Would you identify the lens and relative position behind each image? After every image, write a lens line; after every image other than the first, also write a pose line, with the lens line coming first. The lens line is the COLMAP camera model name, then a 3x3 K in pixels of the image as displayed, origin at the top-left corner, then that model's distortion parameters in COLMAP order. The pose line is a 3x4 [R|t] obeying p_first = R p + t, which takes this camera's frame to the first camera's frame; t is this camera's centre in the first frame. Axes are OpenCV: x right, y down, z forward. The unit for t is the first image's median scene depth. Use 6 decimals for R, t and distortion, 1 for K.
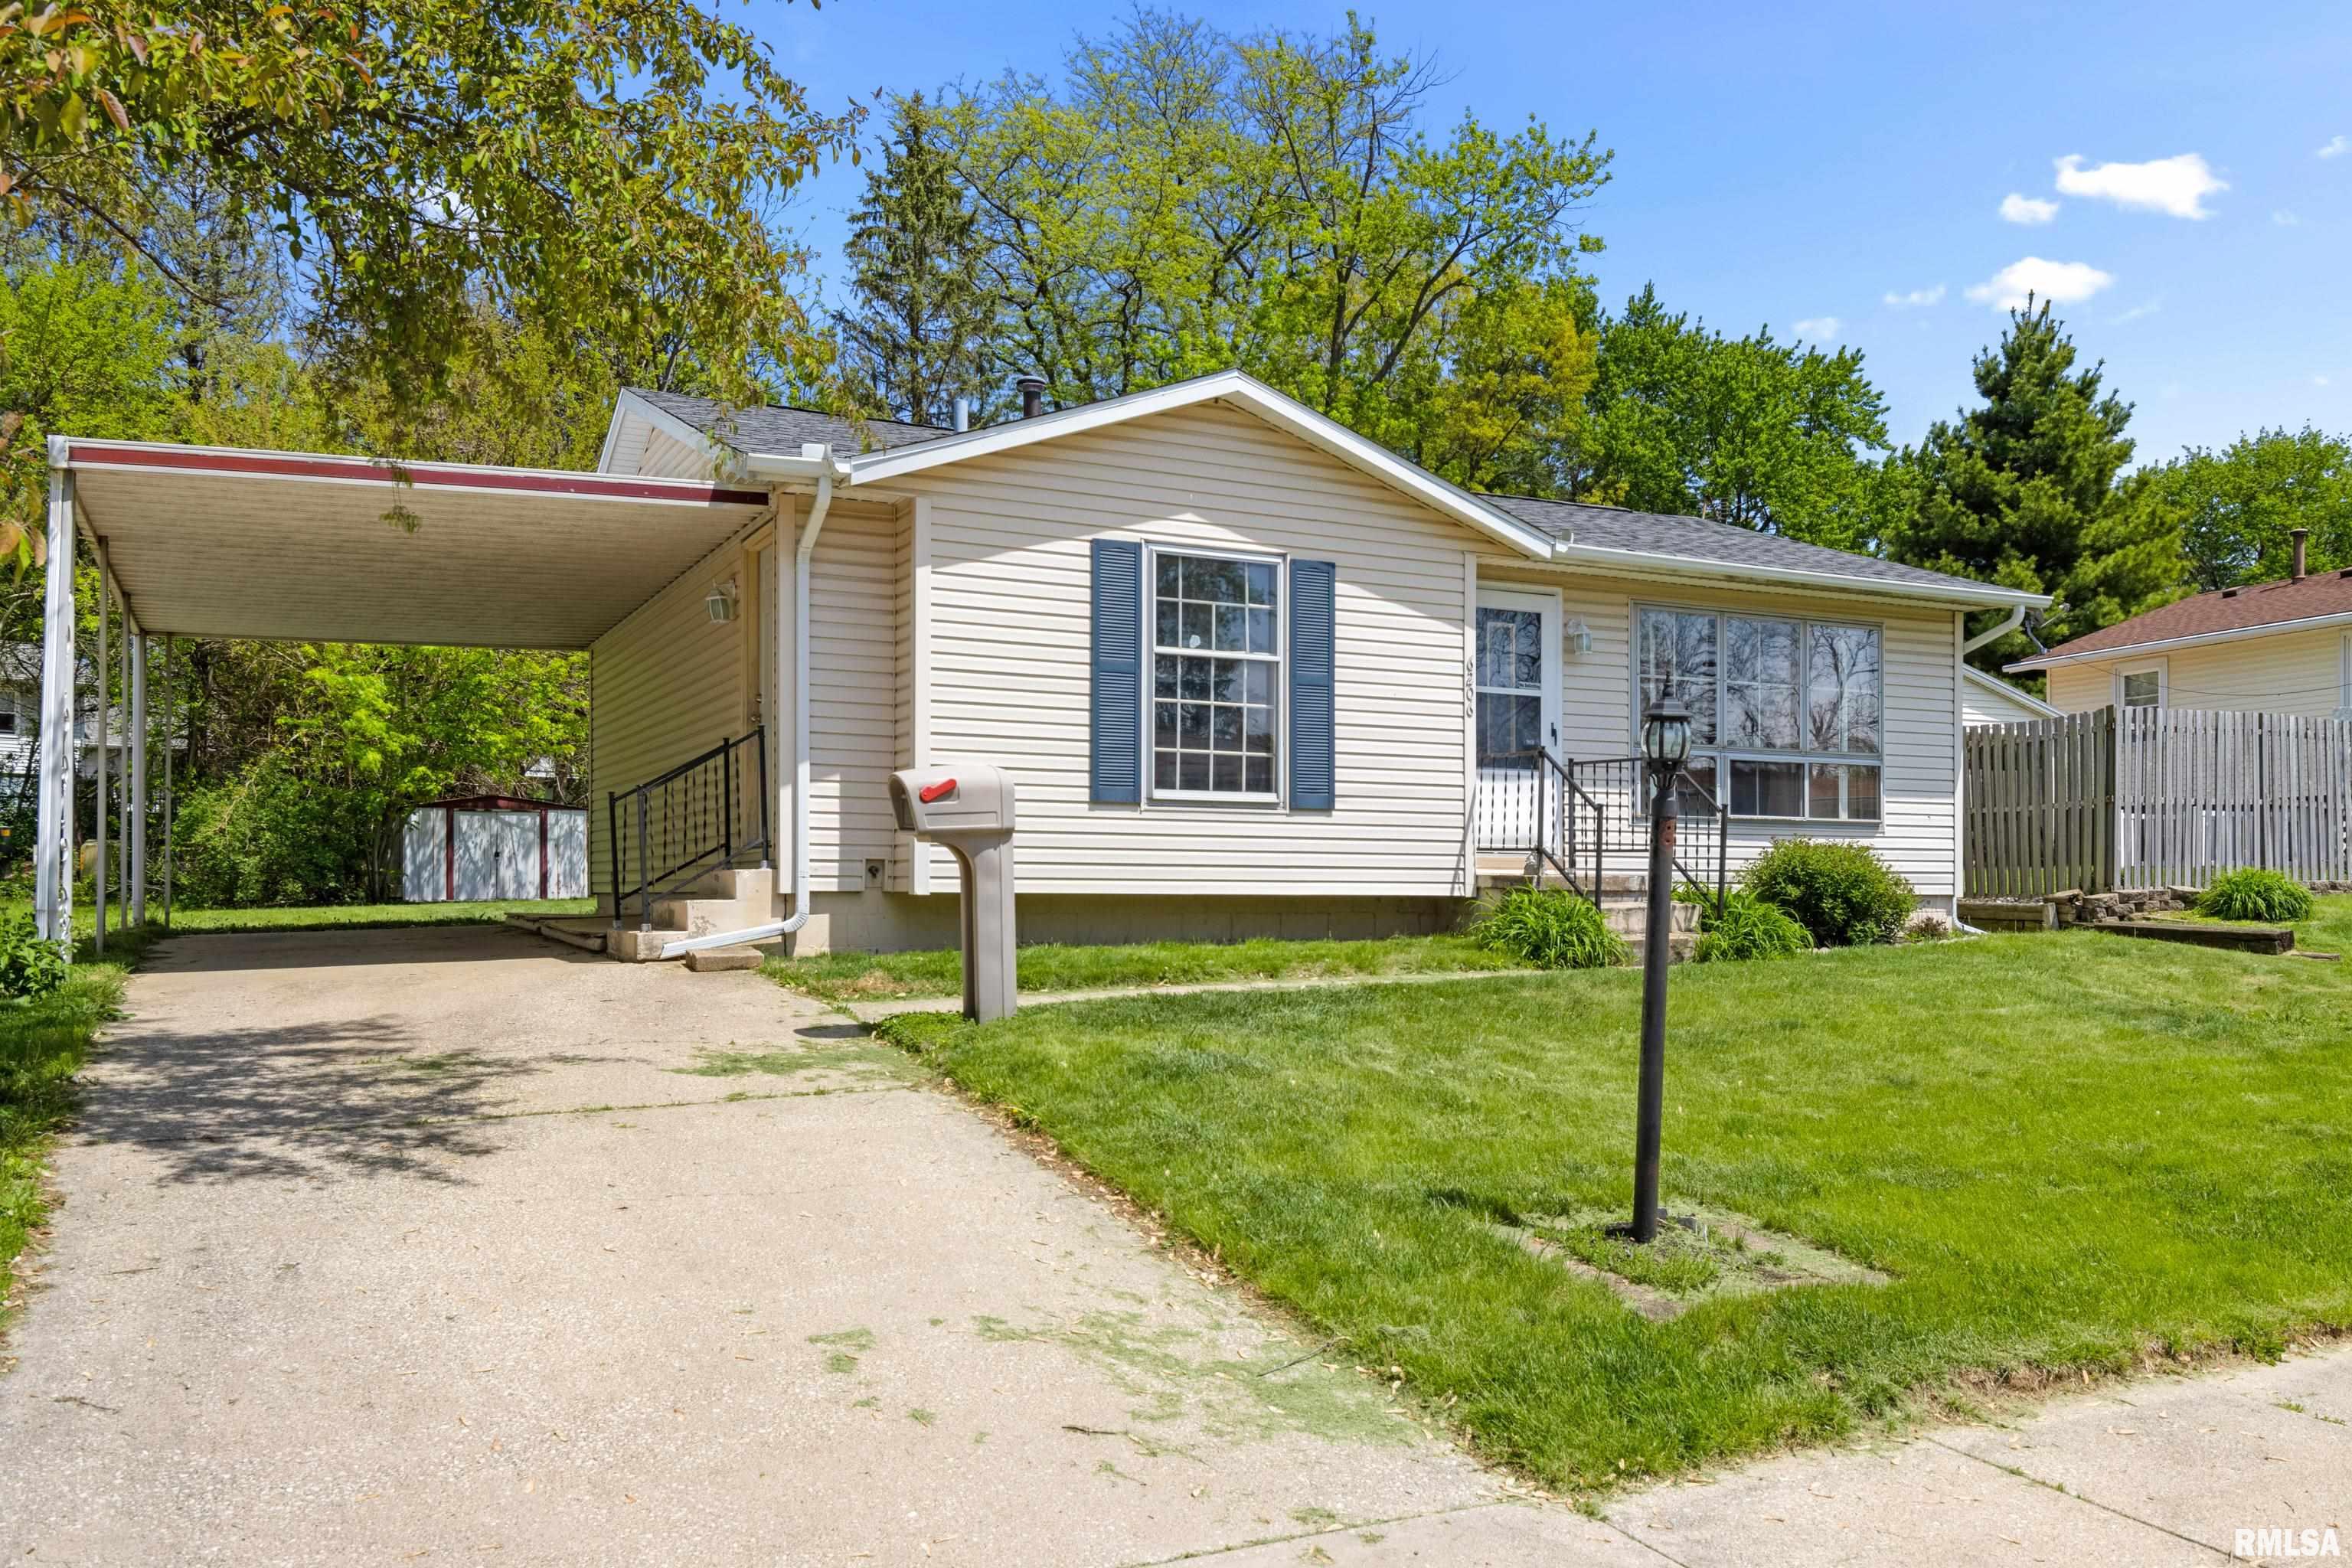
lens RADIAL K [[1856.3, 0, 1174.0], [0, 1856.3, 872.6], [0, 0, 1]] dist [0.031902, 0.002095]
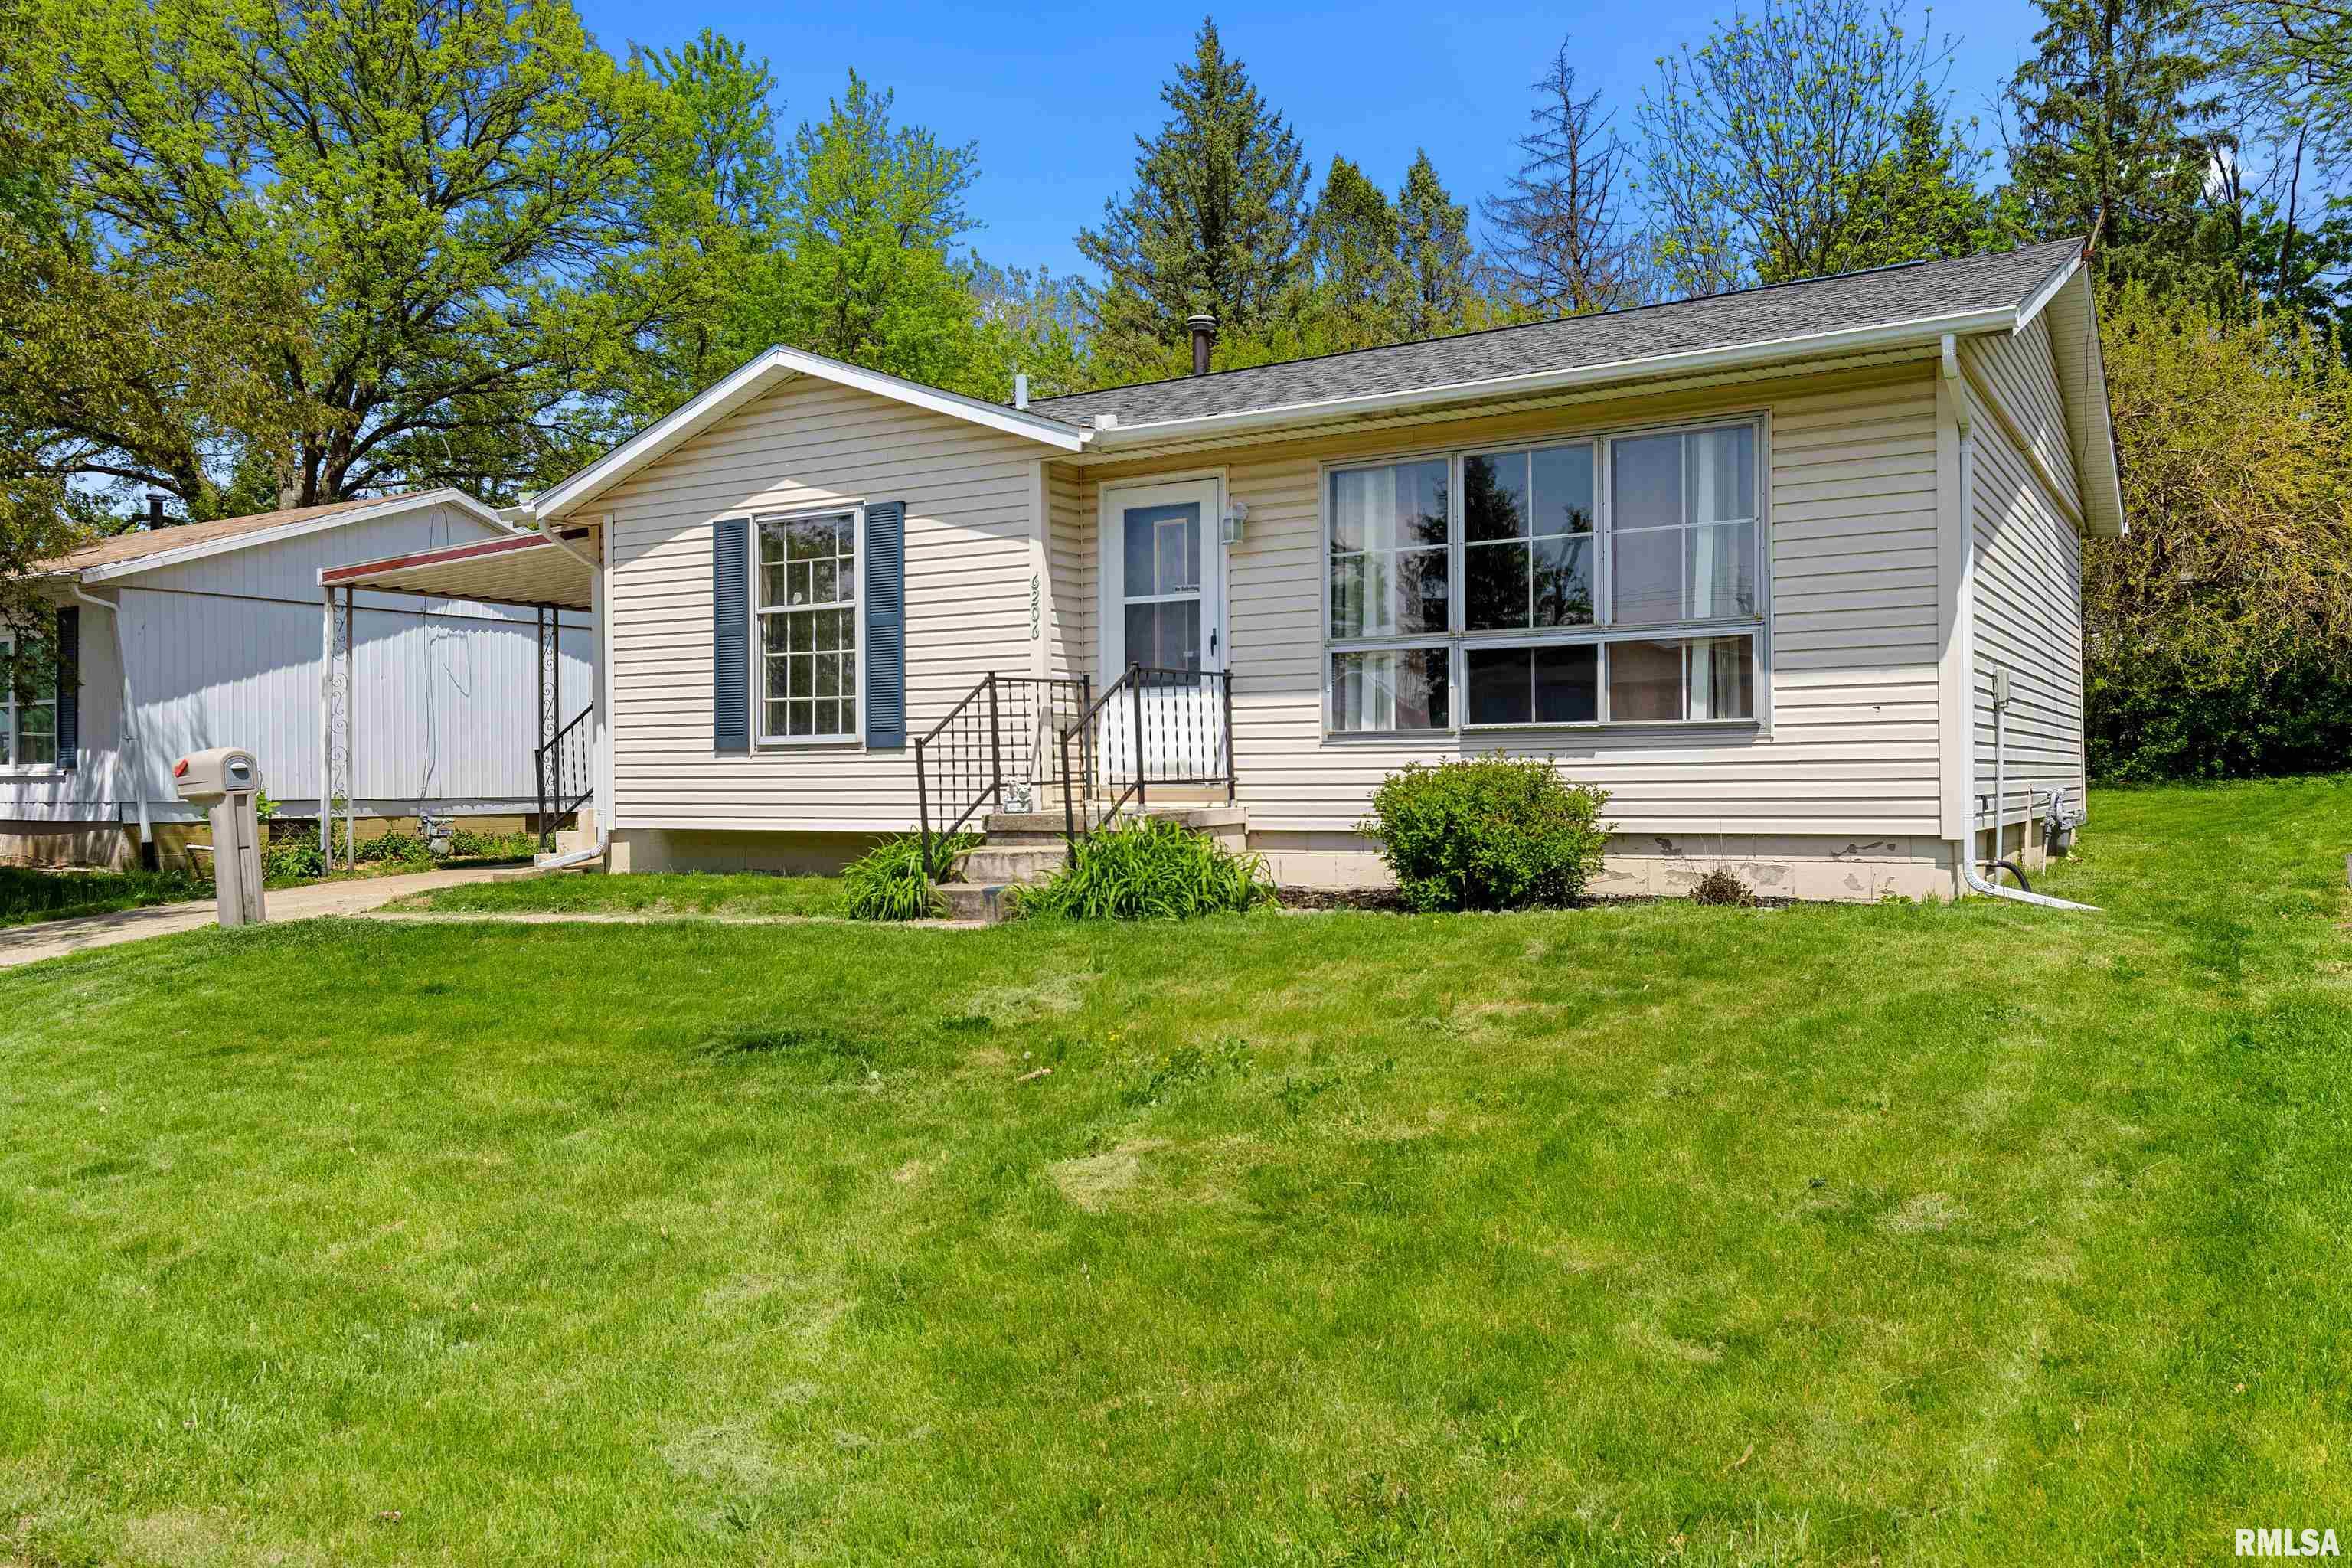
lens RADIAL K [[1717.7, 0, 1183.1], [0, 1717.7, 780.3], [0, 0, 1]] dist [0.025854, -0.004467]
pose [[0.533893, -0.008968, -0.845504, 0.955325], [0.019943, 0.999799, 0.001988, -0.014618], [0.845317, -0.017923, 0.533965, 0.632041]]
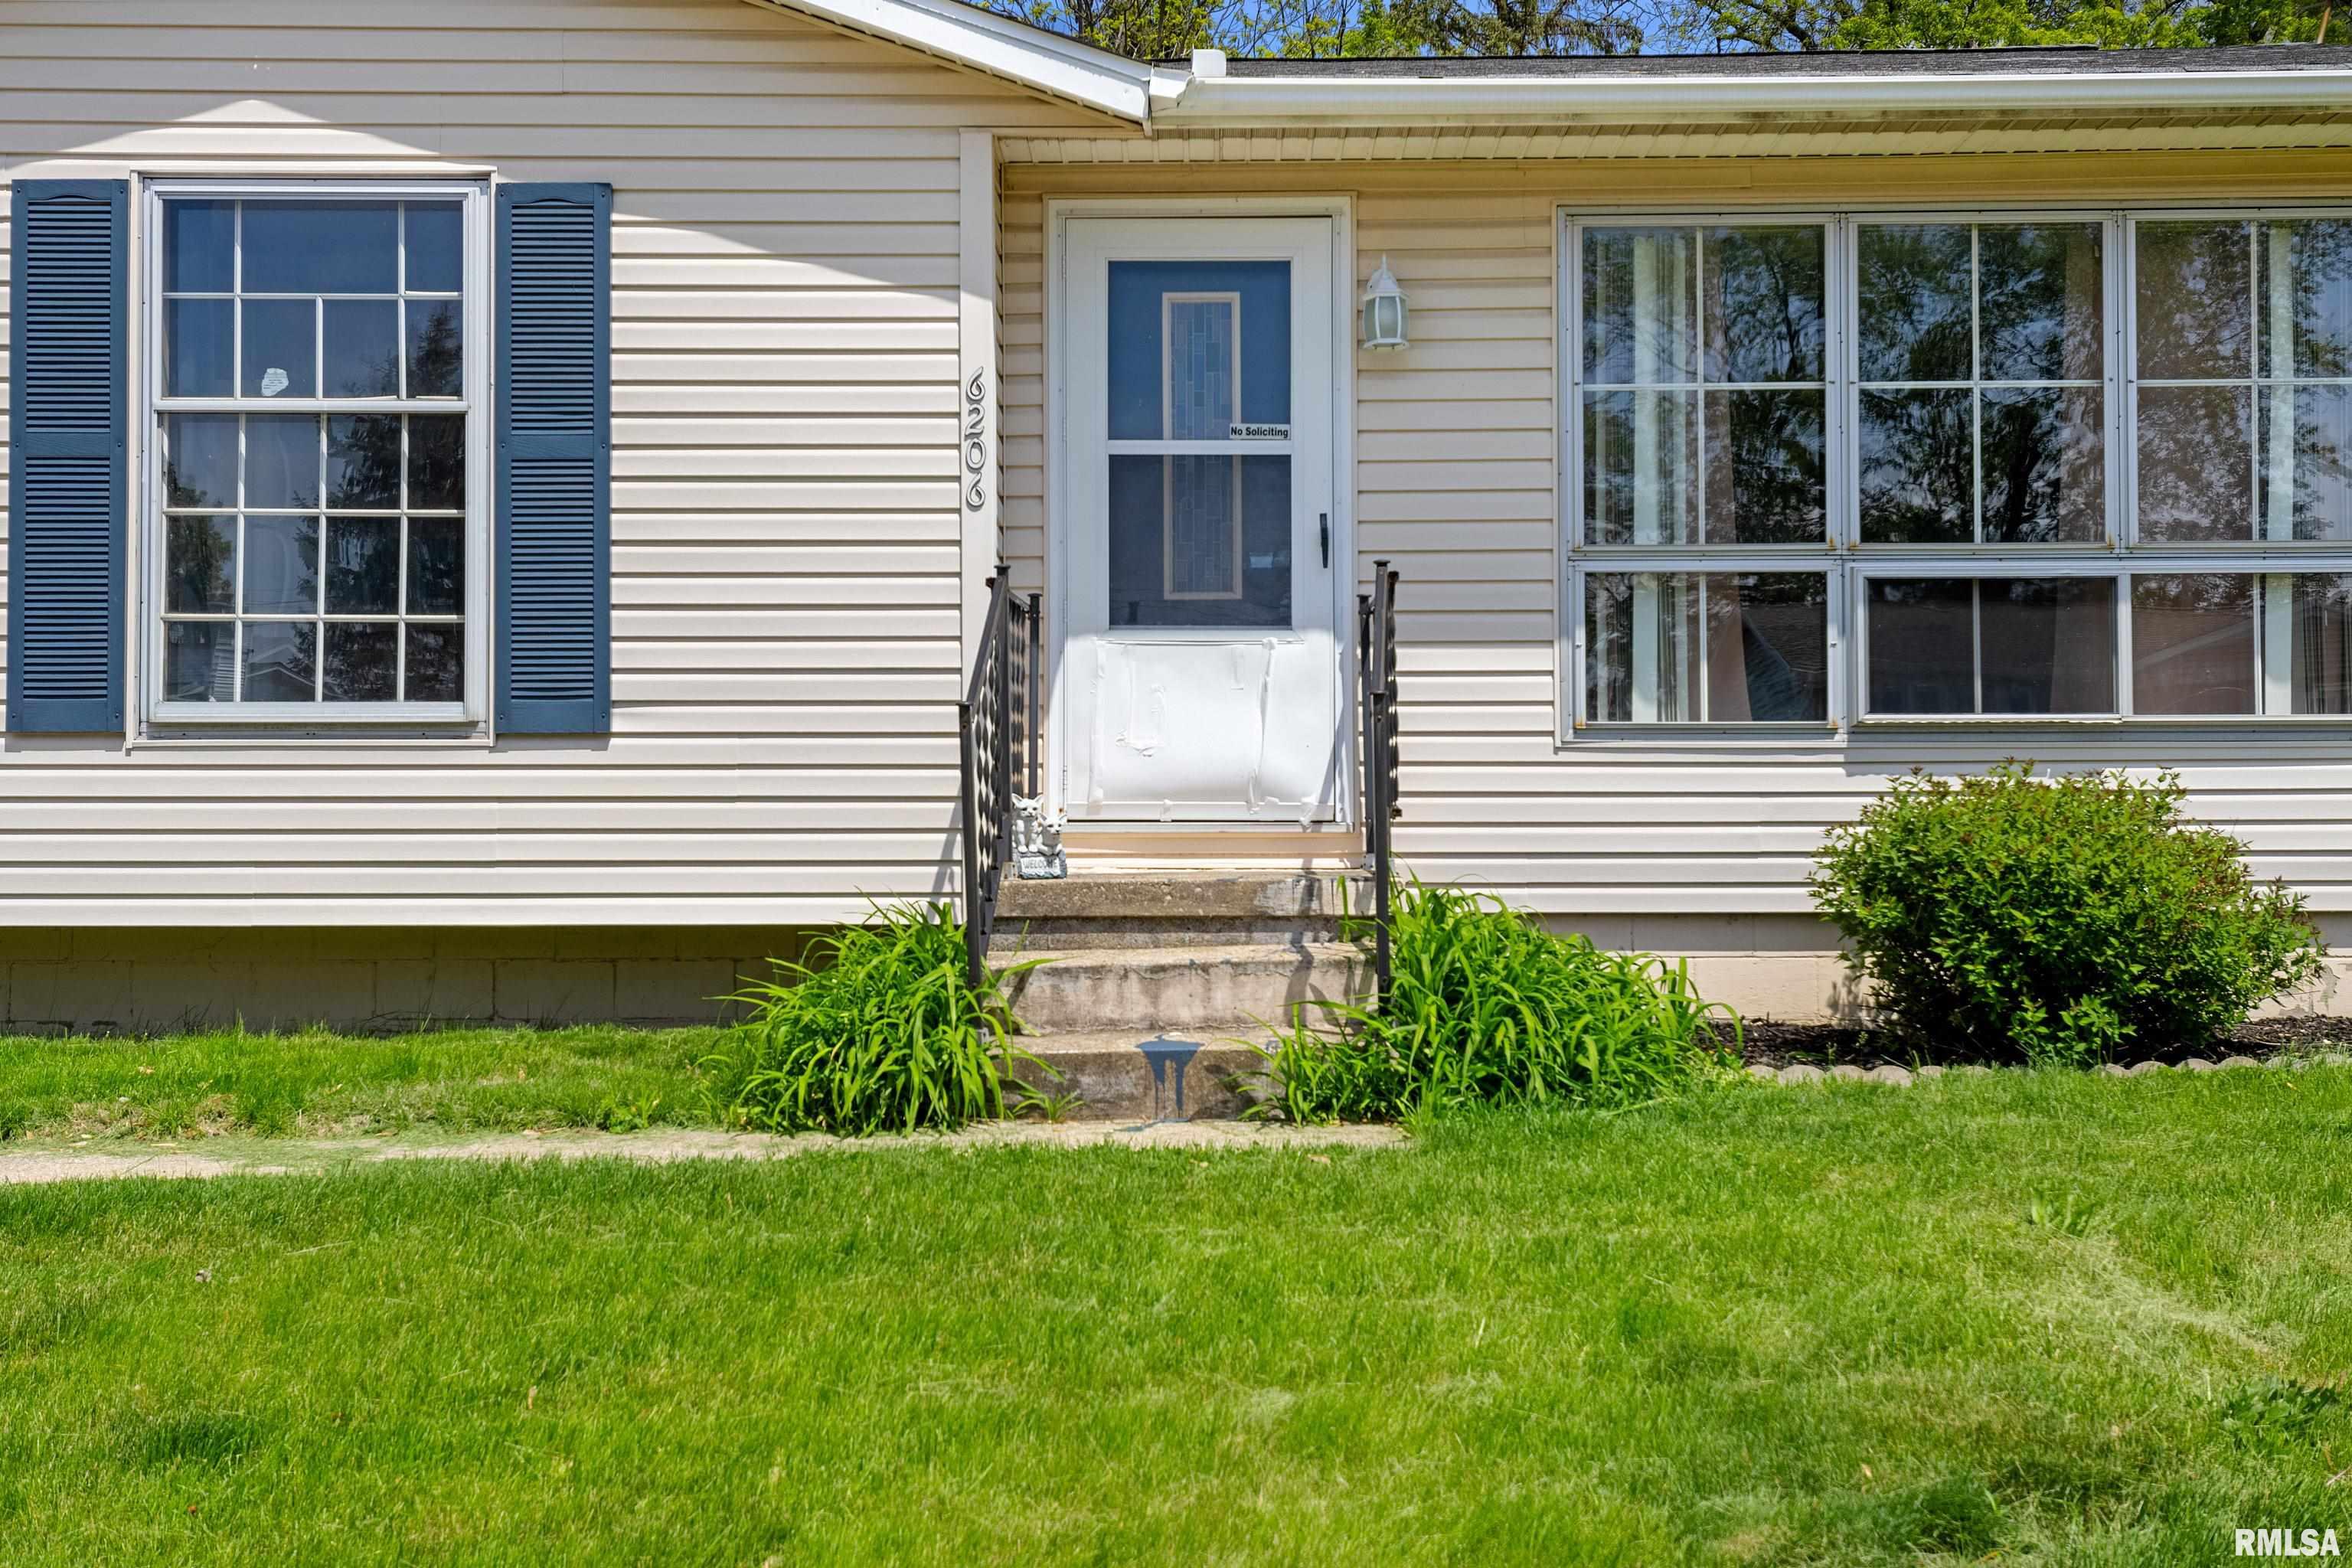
lens RADIAL K [[2449.3, 0, 1179.2], [0, 2449.3, 783.8], [0, 0, 1]] dist [0.062752, 0.000000]
pose [[0.887996, -0.018006, -0.459498, 0.481480], [0.011102, 0.999781, -0.017724, -0.009732], [0.459716, 0.010638, 0.888002, 0.538512]]
